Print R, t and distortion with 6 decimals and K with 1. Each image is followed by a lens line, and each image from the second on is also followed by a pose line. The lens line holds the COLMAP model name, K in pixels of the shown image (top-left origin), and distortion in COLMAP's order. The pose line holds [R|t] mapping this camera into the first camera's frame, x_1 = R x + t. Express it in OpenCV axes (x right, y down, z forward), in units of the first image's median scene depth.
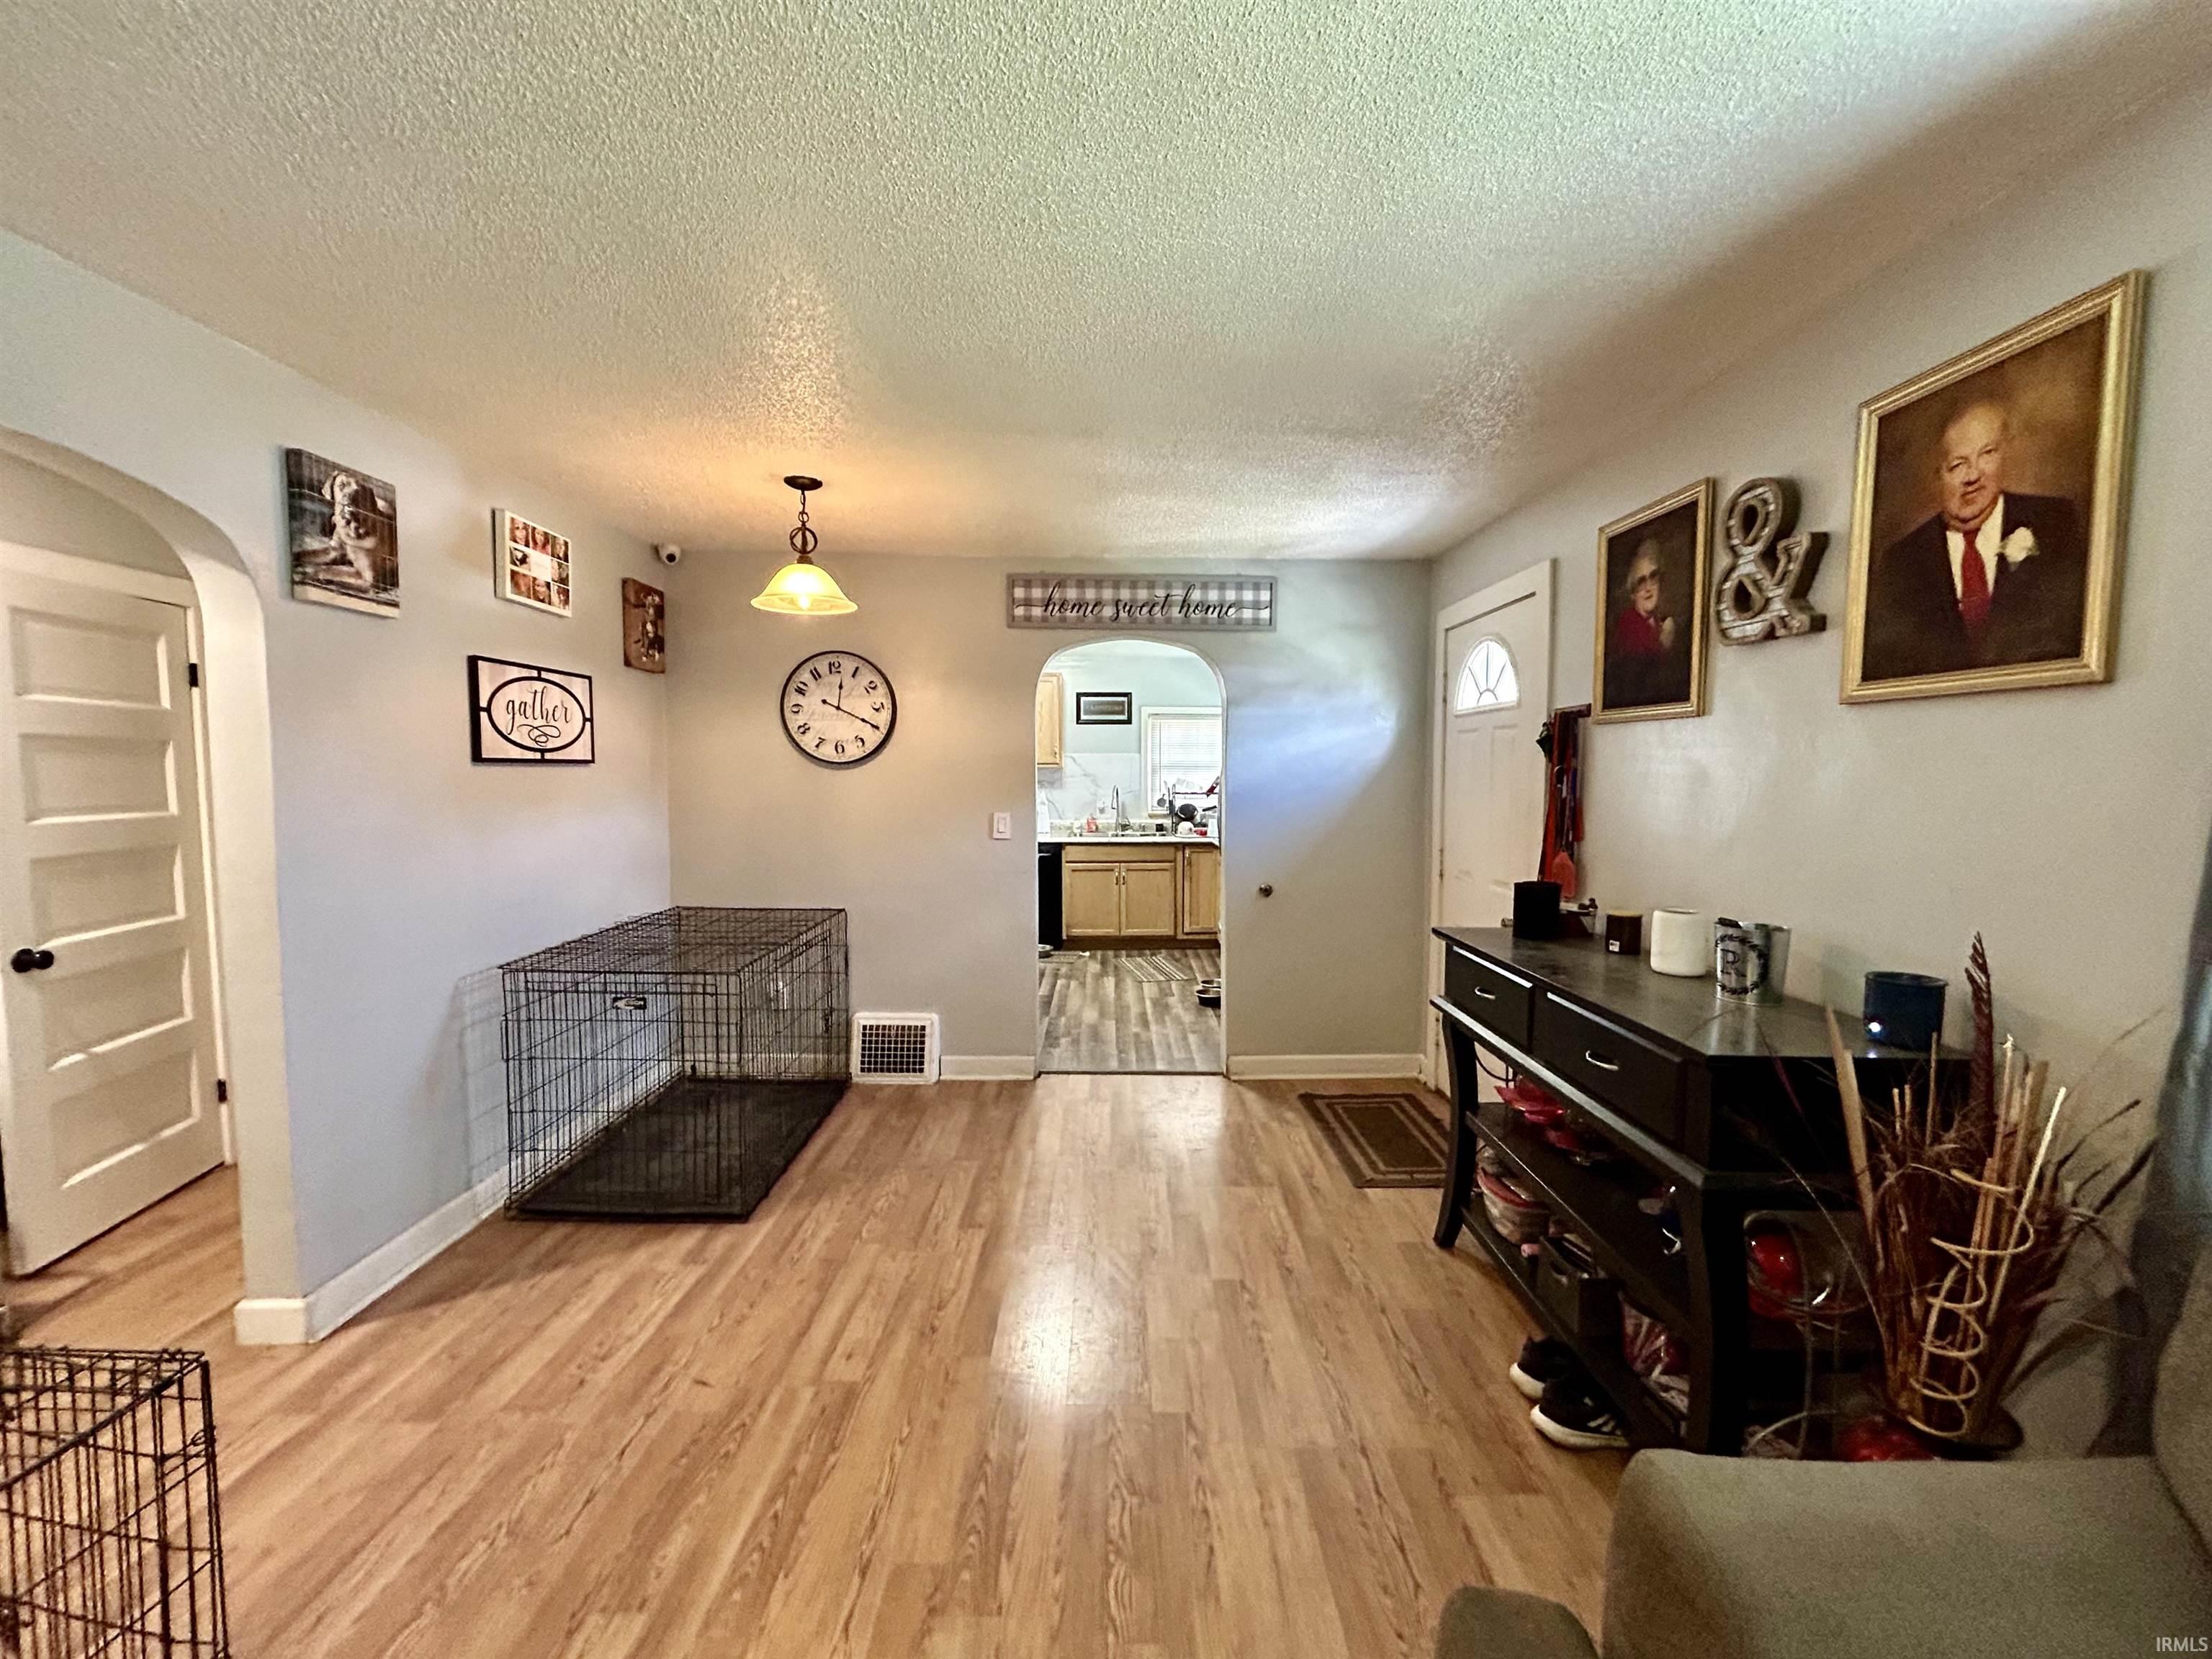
lens RADIAL K [[898.3, 0, 1111.5], [0, 898.3, 824.3], [0, 0, 1]] dist [-0.000636, 0.009828]
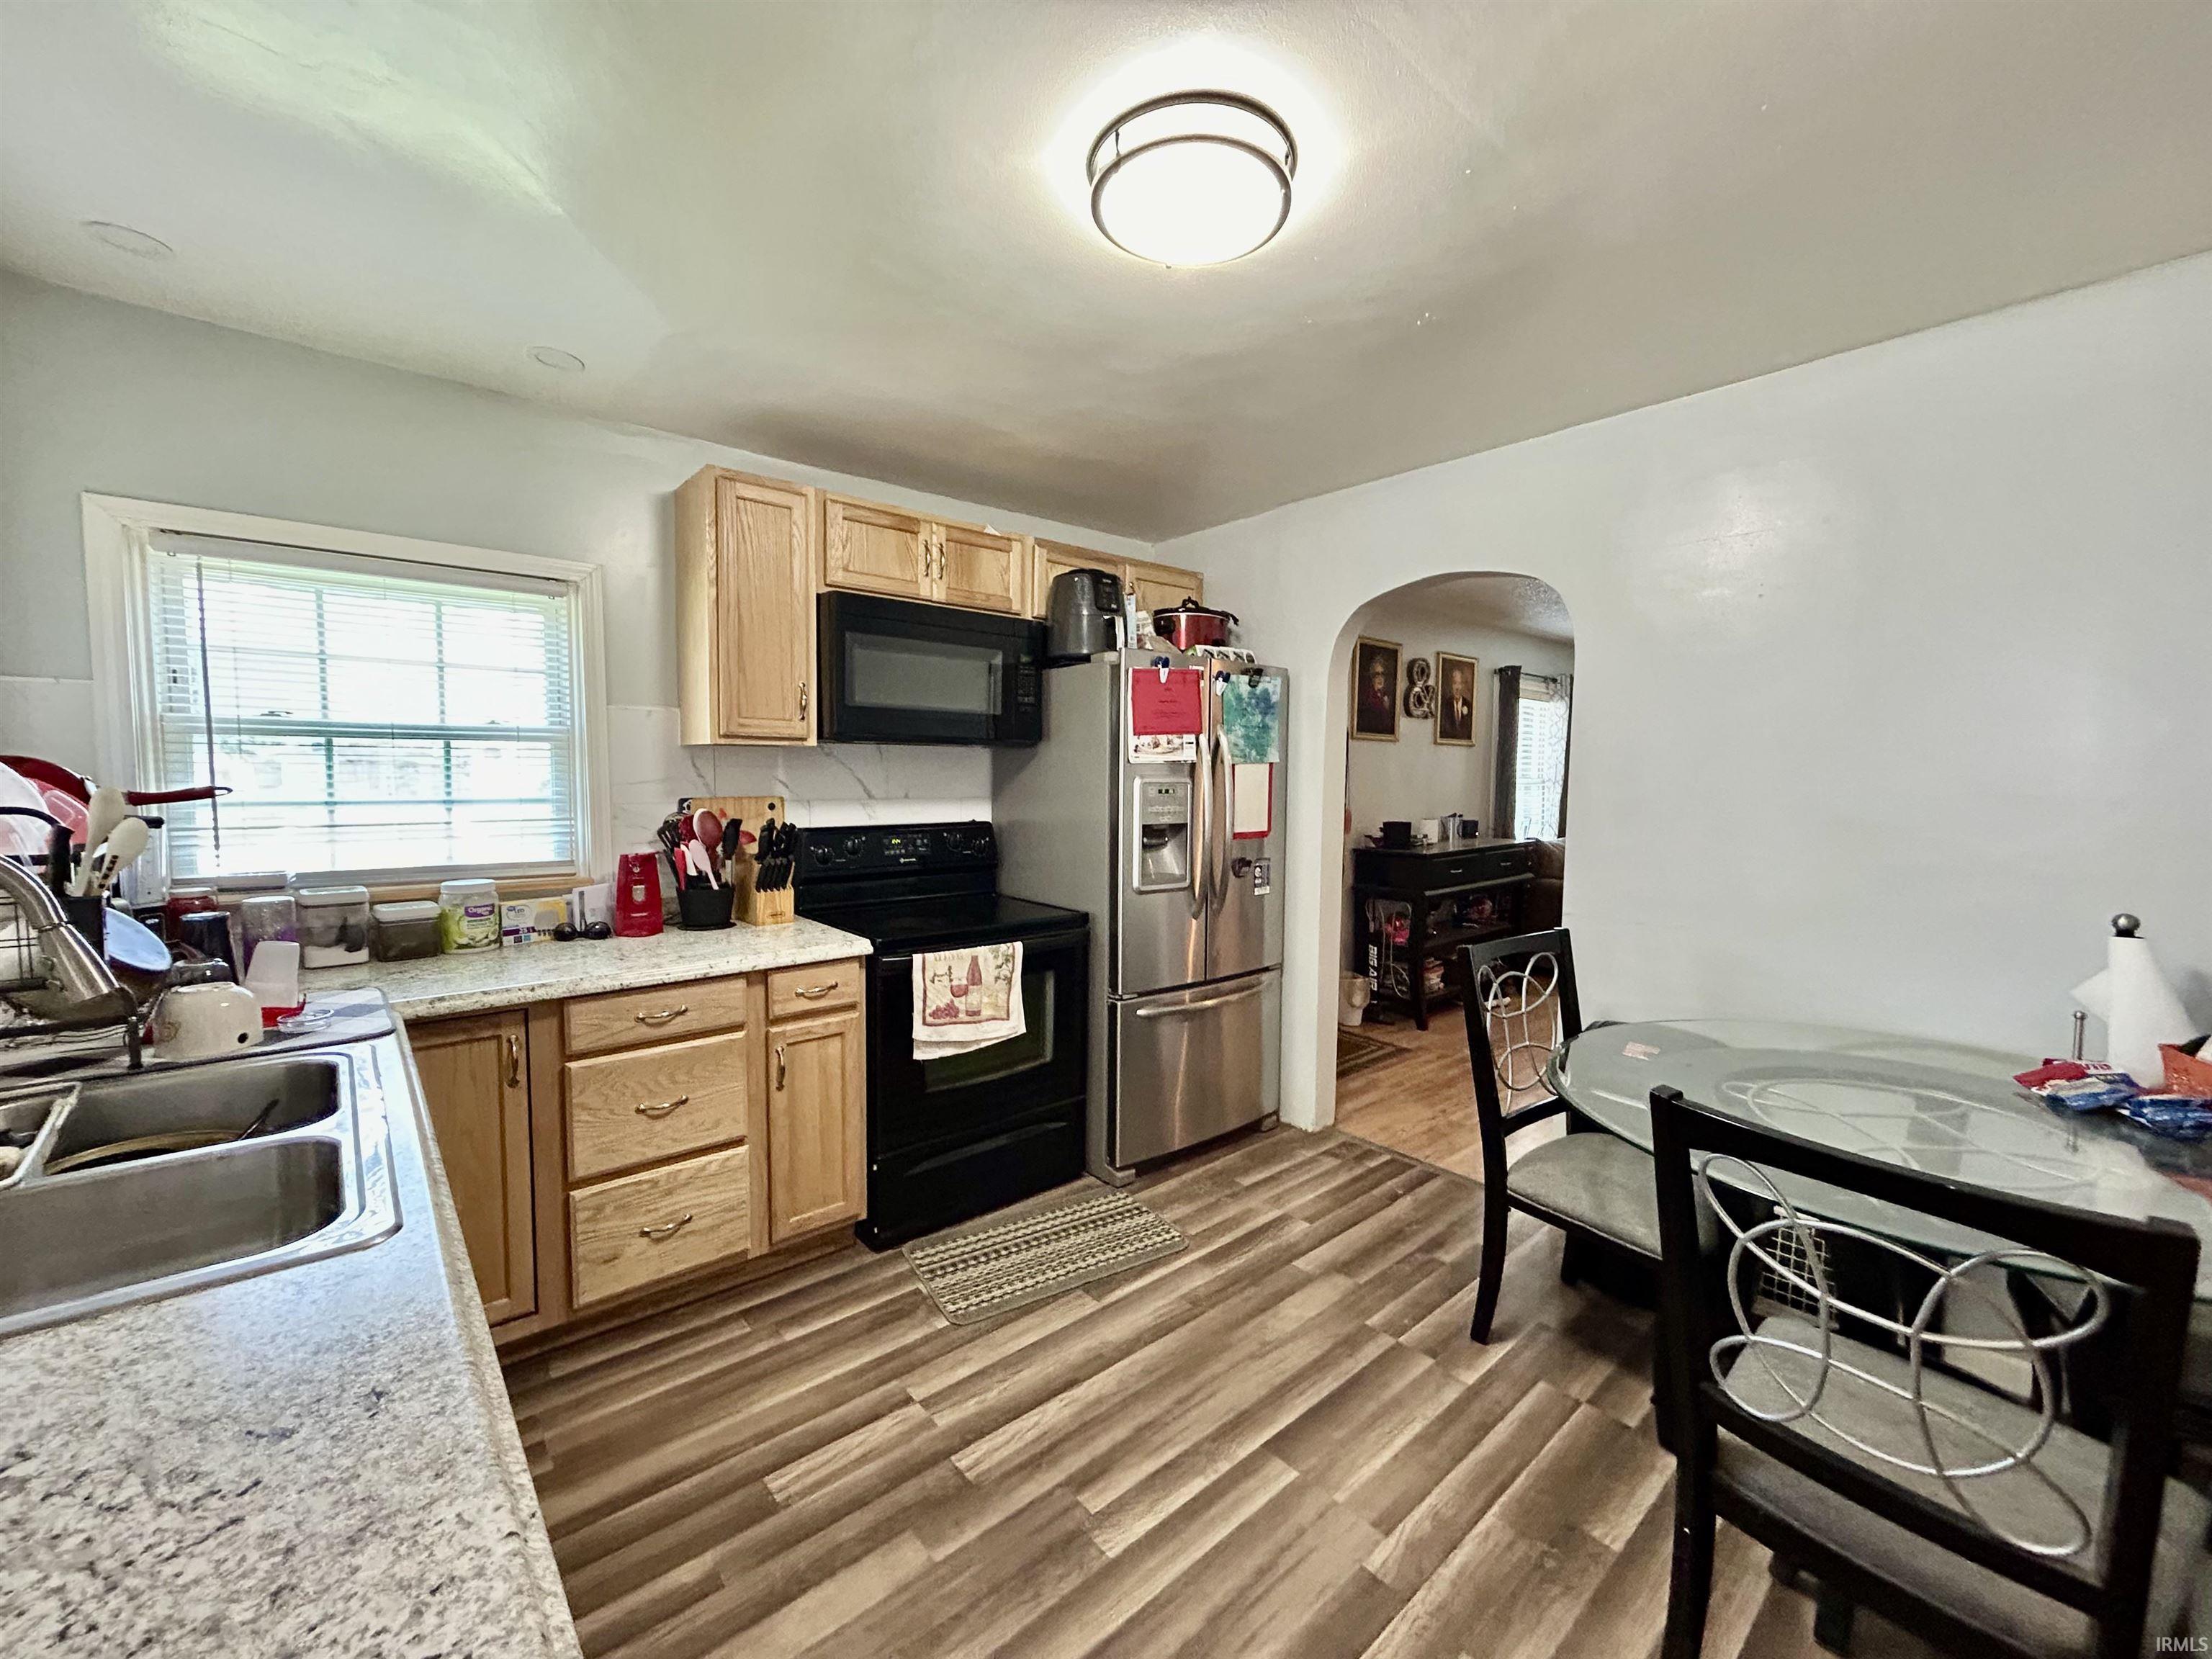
lens RADIAL K [[885.9, 0, 1111.4], [0, 885.9, 827.8], [0, 0, 1]] dist [-0.001334, 0.000520]
pose [[-0.649012, -0.057261, 0.758620, -0.489571], [0.035928, 0.993744, 0.105745, -0.126340], [-0.759929, 0.095886, -0.642895, 2.326646]]
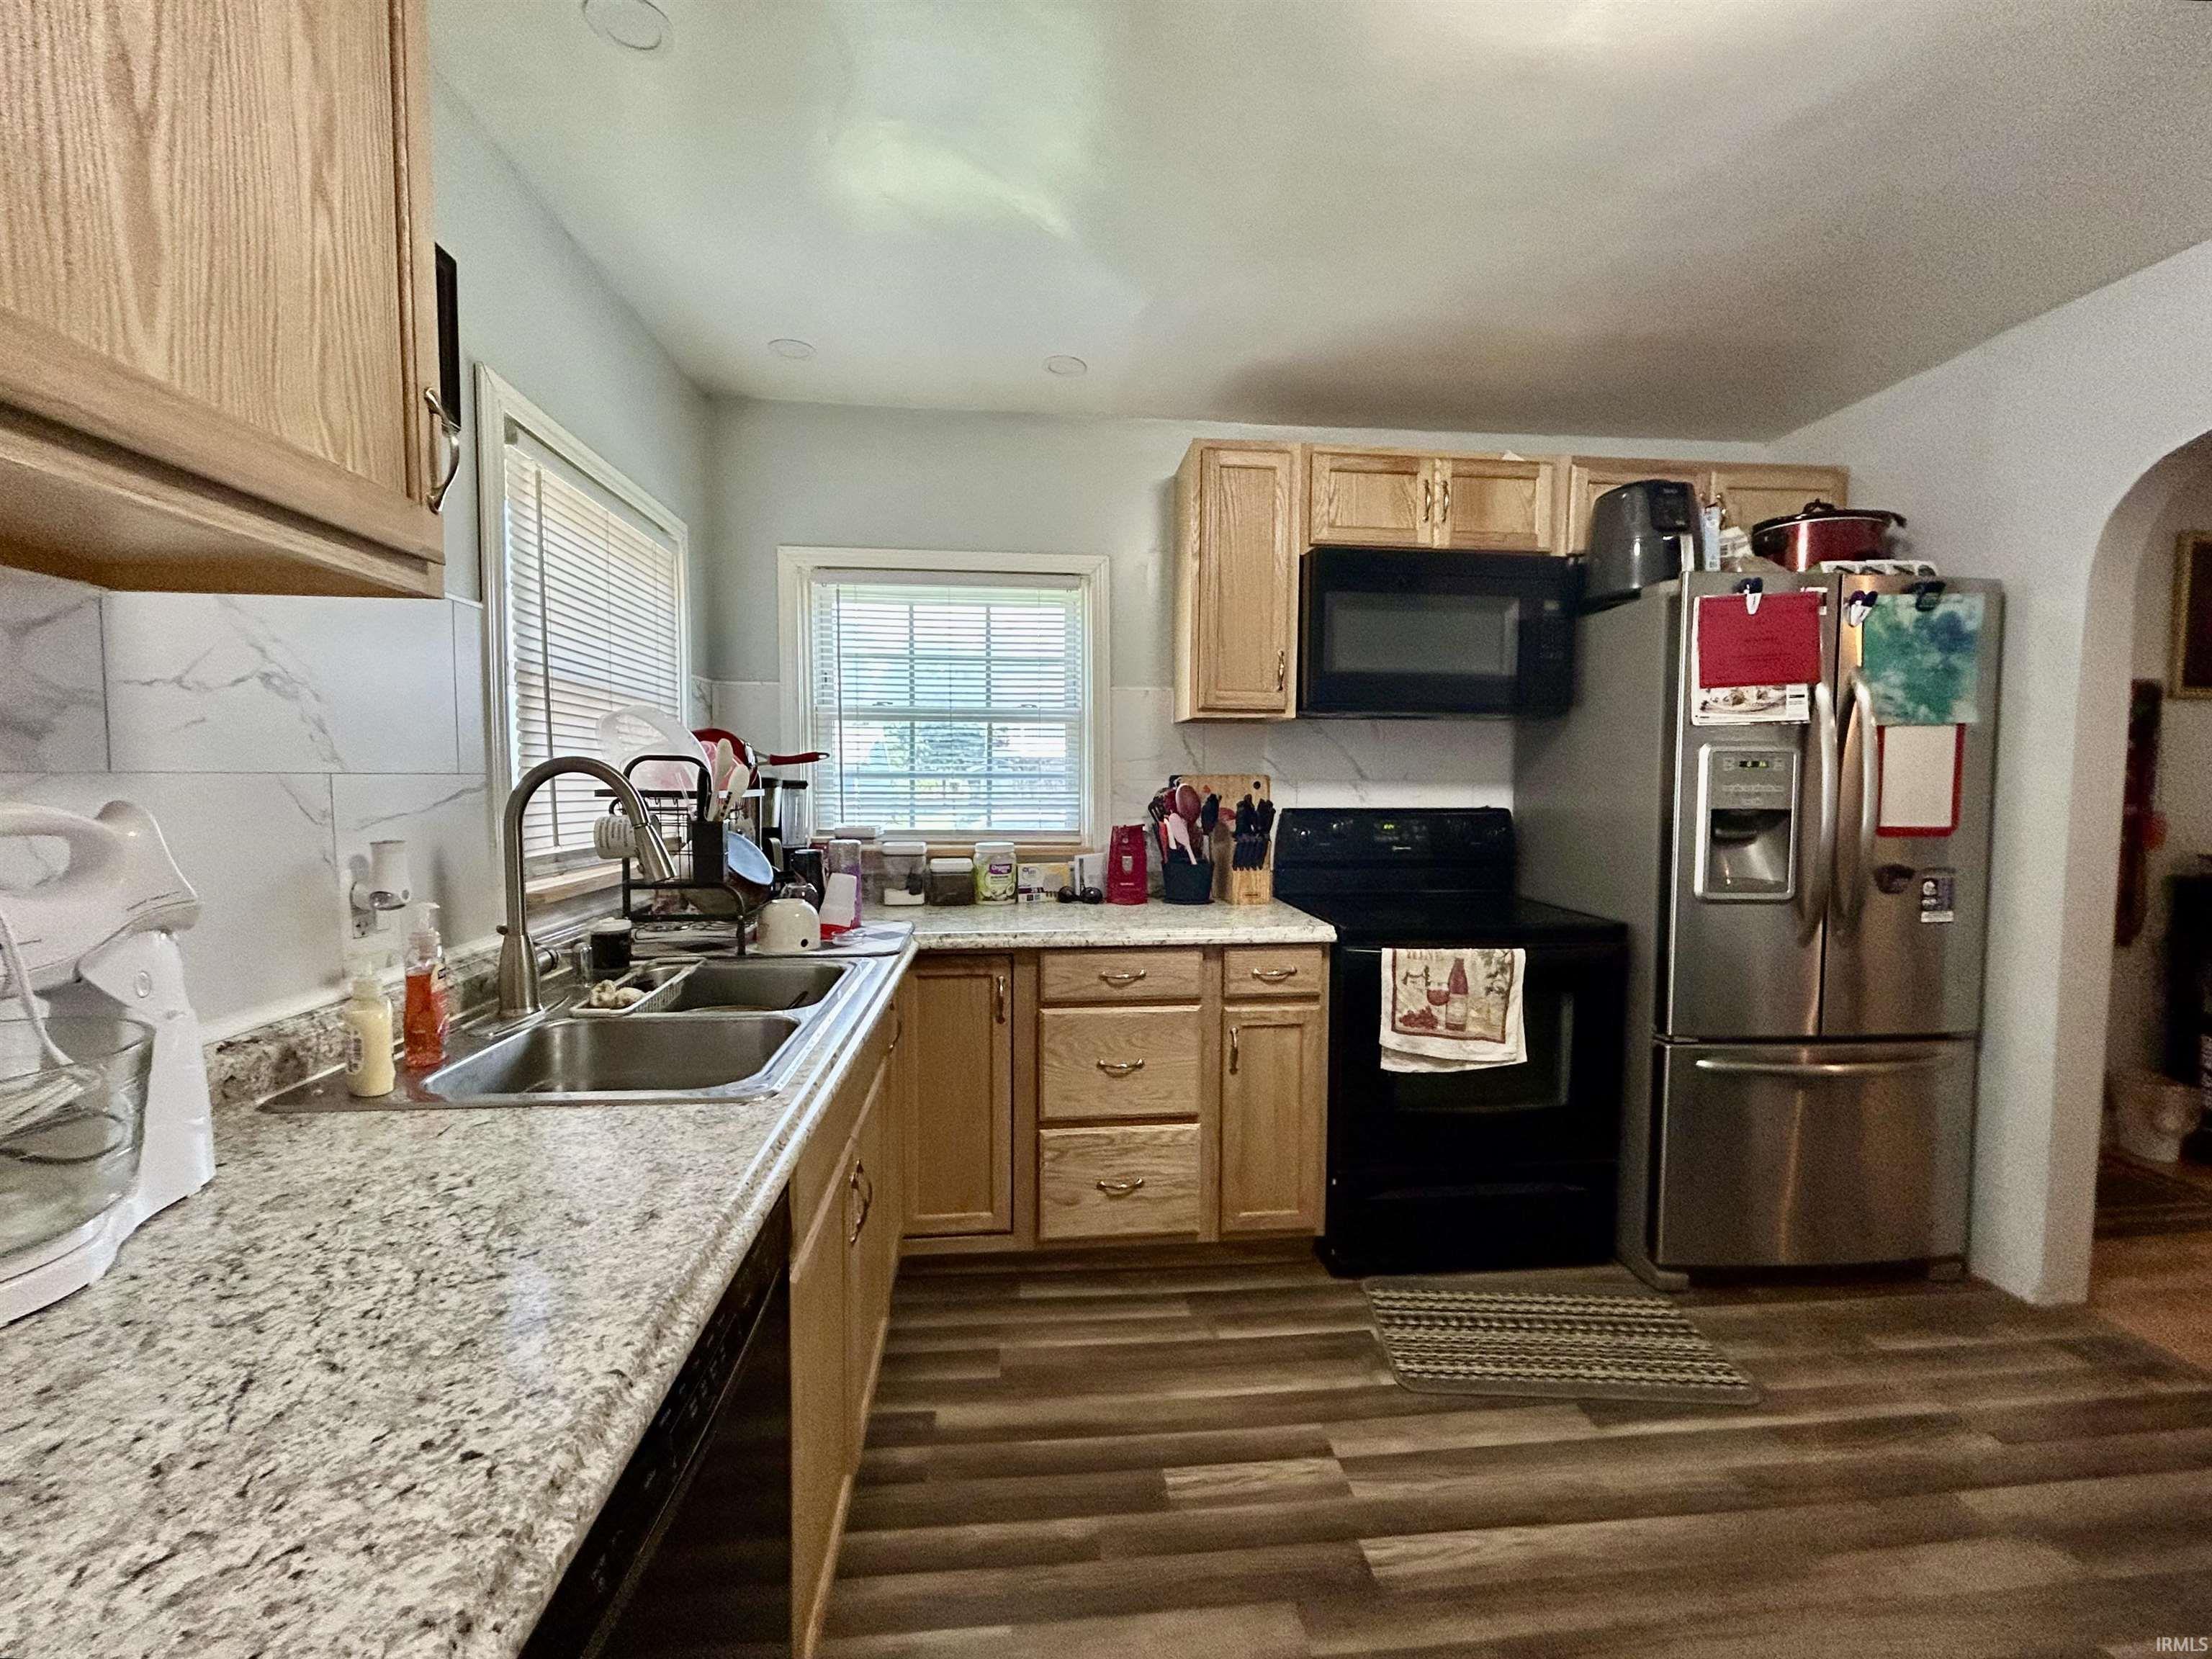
lens RADIAL K [[919.7, 0, 1118.6], [0, 919.7, 829.6], [0, 0, 1]] dist [0.001462, 0.000907]
pose [[-0.096610, -0.056242, 0.993732, -0.469581], [0.055754, 0.996529, 0.061821, -0.082748], [-0.993760, 0.061377, -0.093138, 2.225067]]
